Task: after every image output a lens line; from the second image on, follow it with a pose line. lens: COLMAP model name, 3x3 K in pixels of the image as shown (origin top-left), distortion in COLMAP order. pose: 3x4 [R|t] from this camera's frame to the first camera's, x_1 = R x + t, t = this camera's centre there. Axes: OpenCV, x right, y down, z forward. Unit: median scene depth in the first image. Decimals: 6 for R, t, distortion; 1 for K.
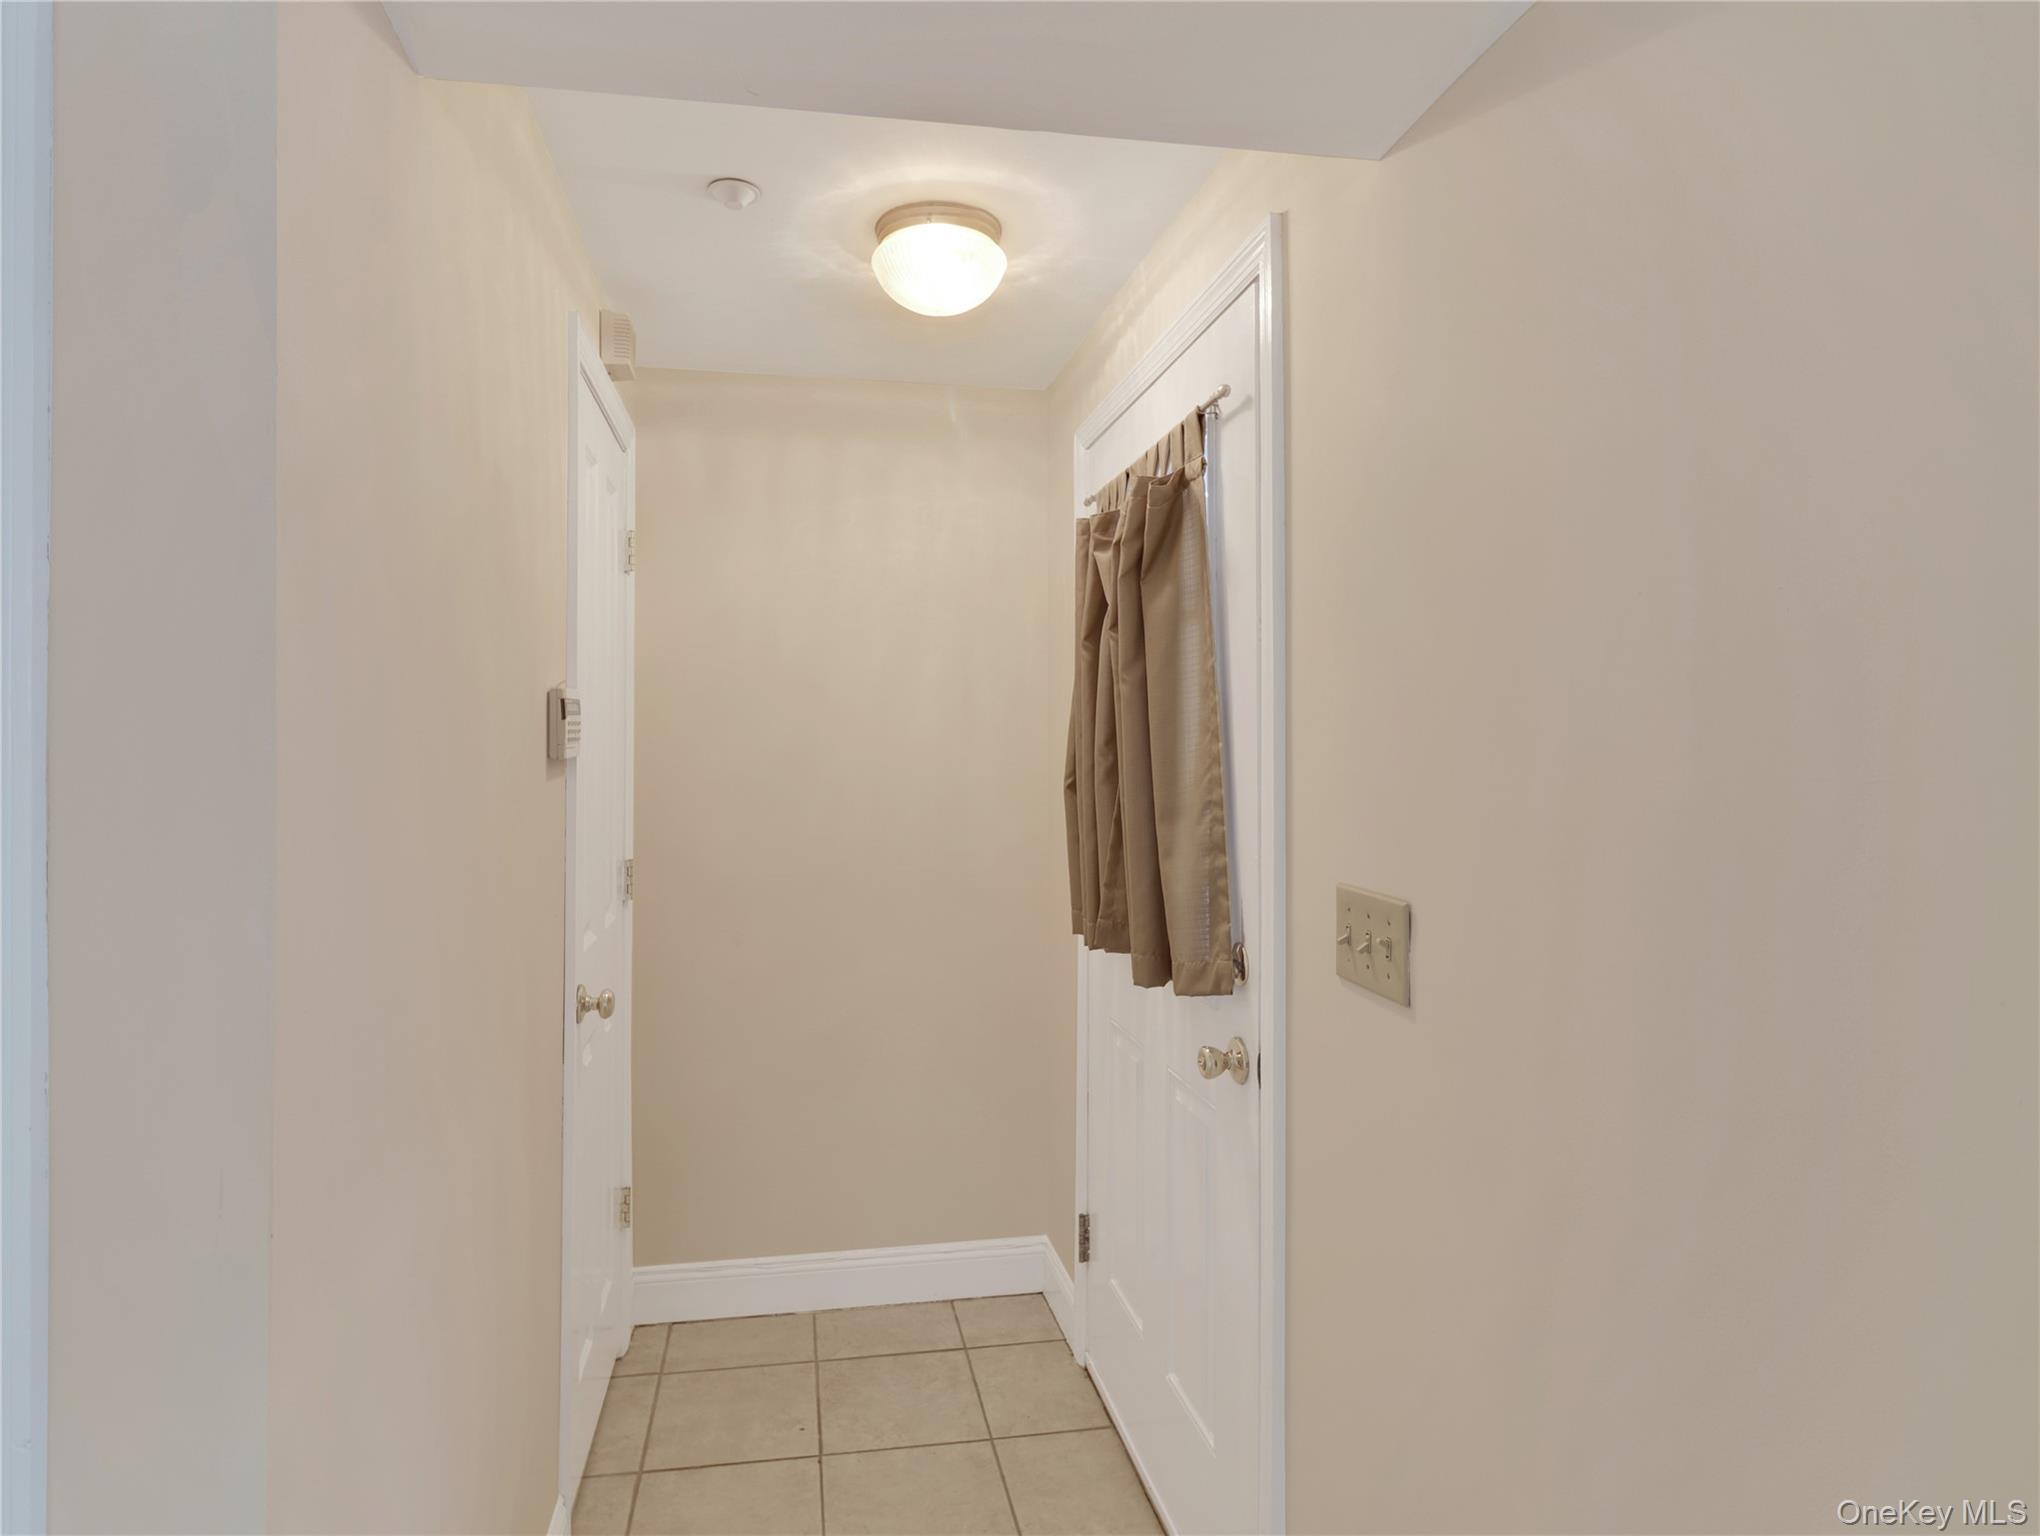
lens RADIAL K [[1108.3, 0, 1026.2], [0, 1108.3, 742.3], [0, 0, 1]] dist [0.000677, -0.017336]
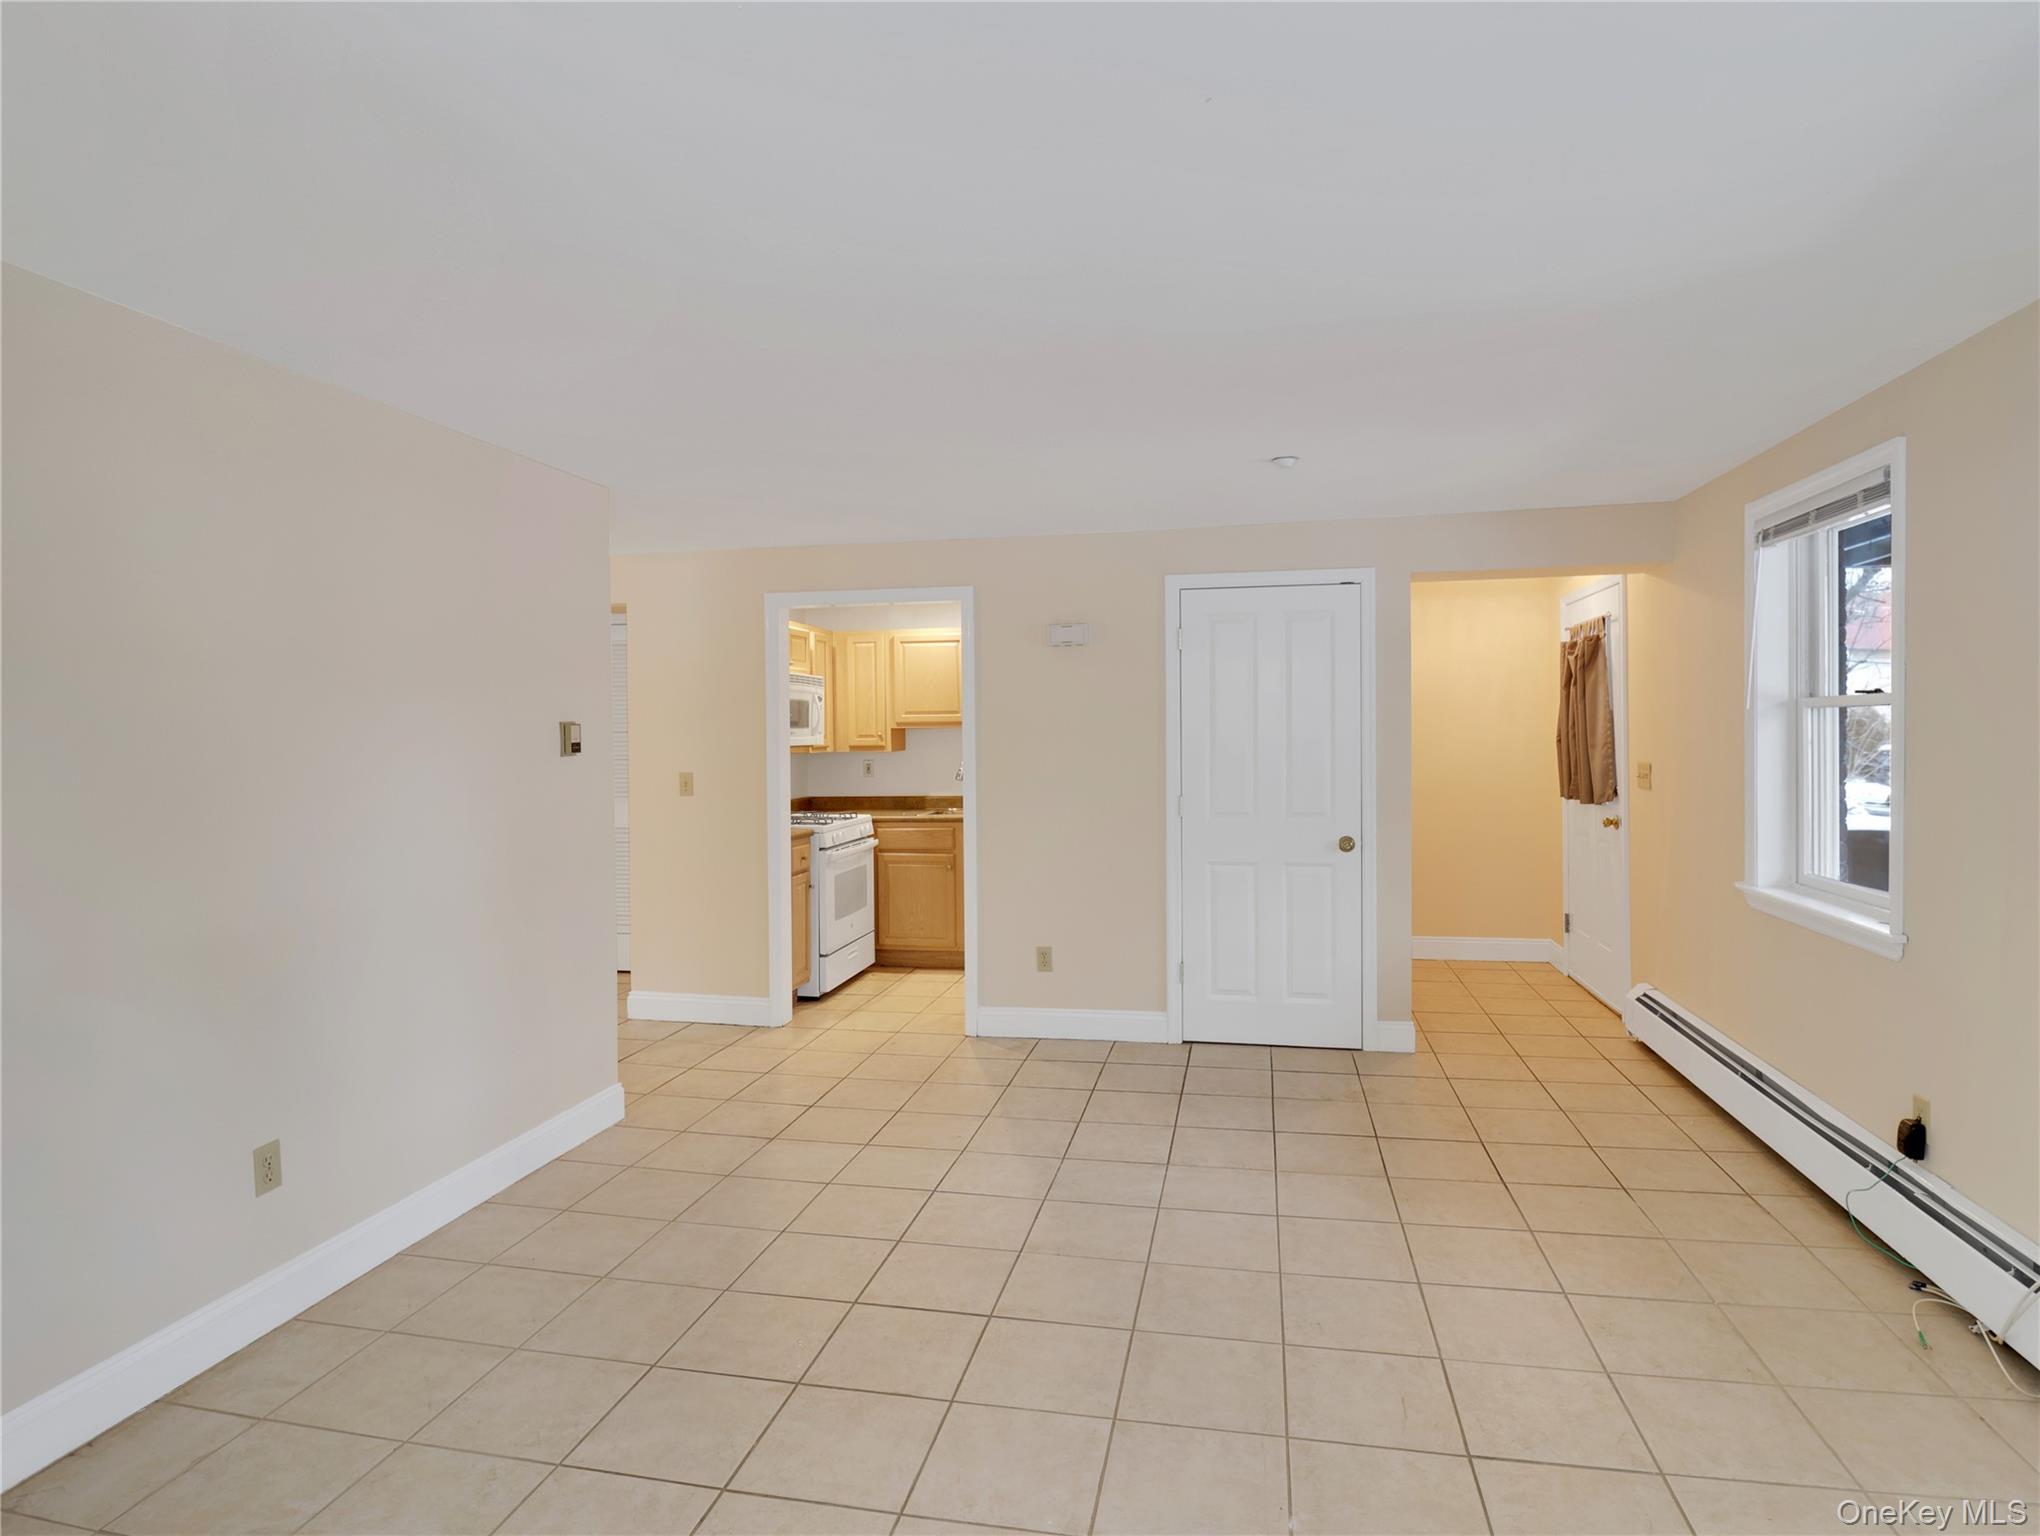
lens RADIAL K [[1108.3, 0, 1026.2], [0, 1108.3, 742.3], [0, 0, 1]] dist [0.000677, -0.017336]
pose [[0.914552, -0.007609, -0.404396, -0.068849], [0.012731, 0.999869, 0.009979, 0.000495], [0.404267, -0.014275, 0.914529, -2.428665]]
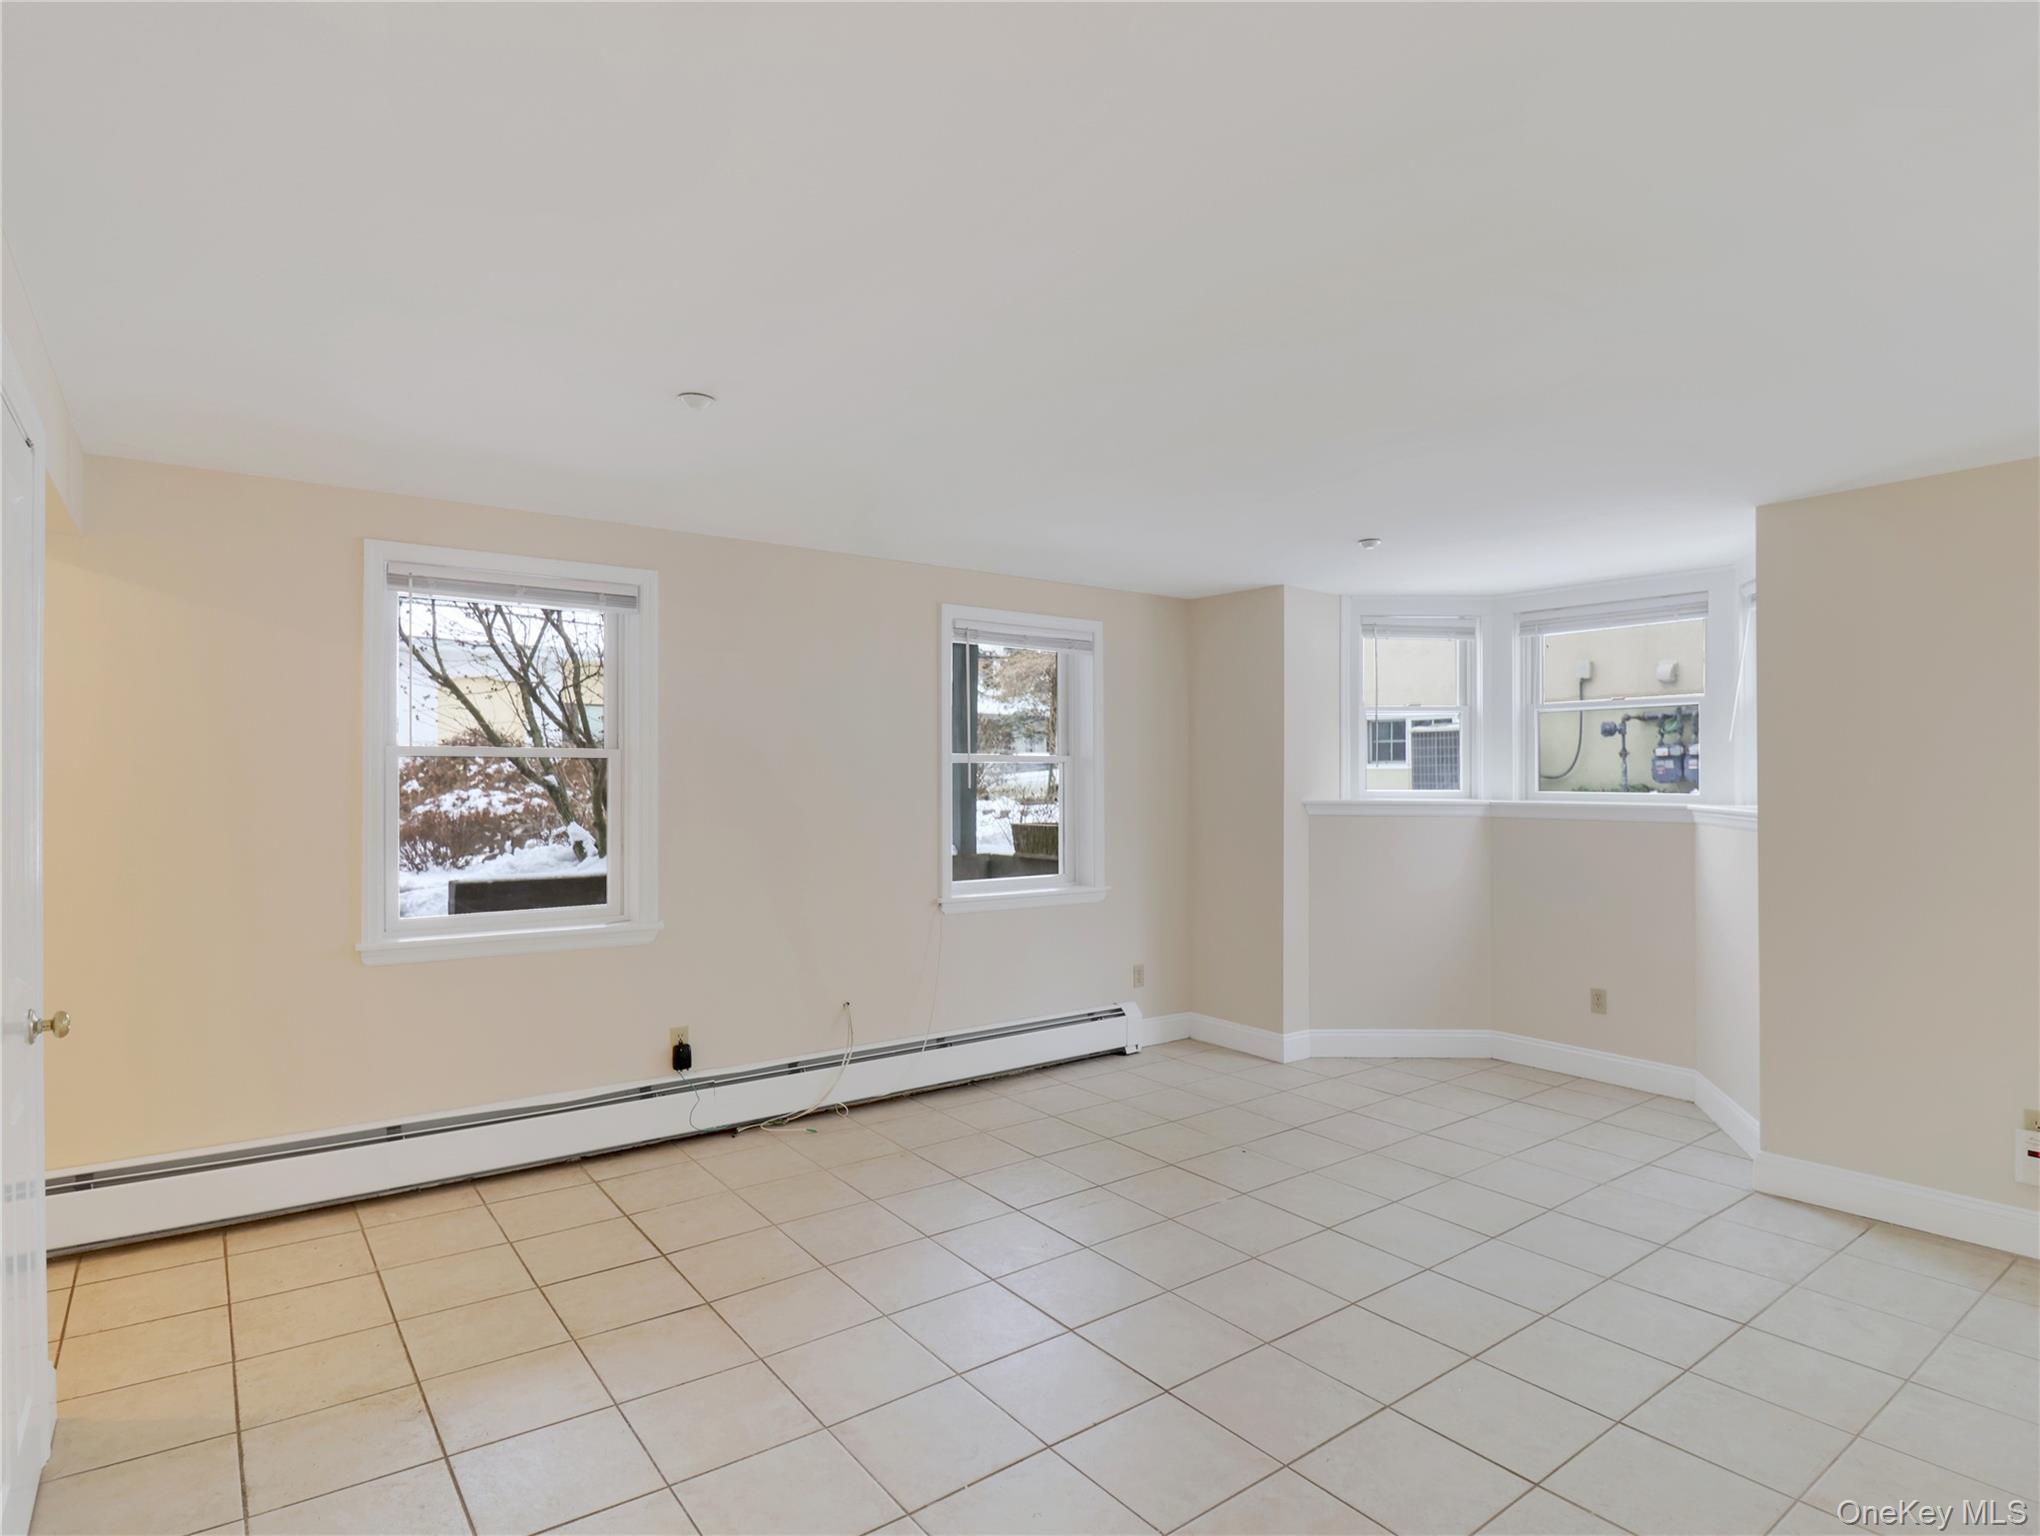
lens RADIAL K [[1108.3, 0, 1026.2], [0, 1108.3, 742.3], [0, 0, 1]] dist [0.000677, -0.017336]
pose [[-0.428819, 0.026372, 0.903005, -2.028496], [-0.003458, 0.999519, -0.030833, 0.011728], [-0.903384, -0.016344, -0.428522, -0.061564]]
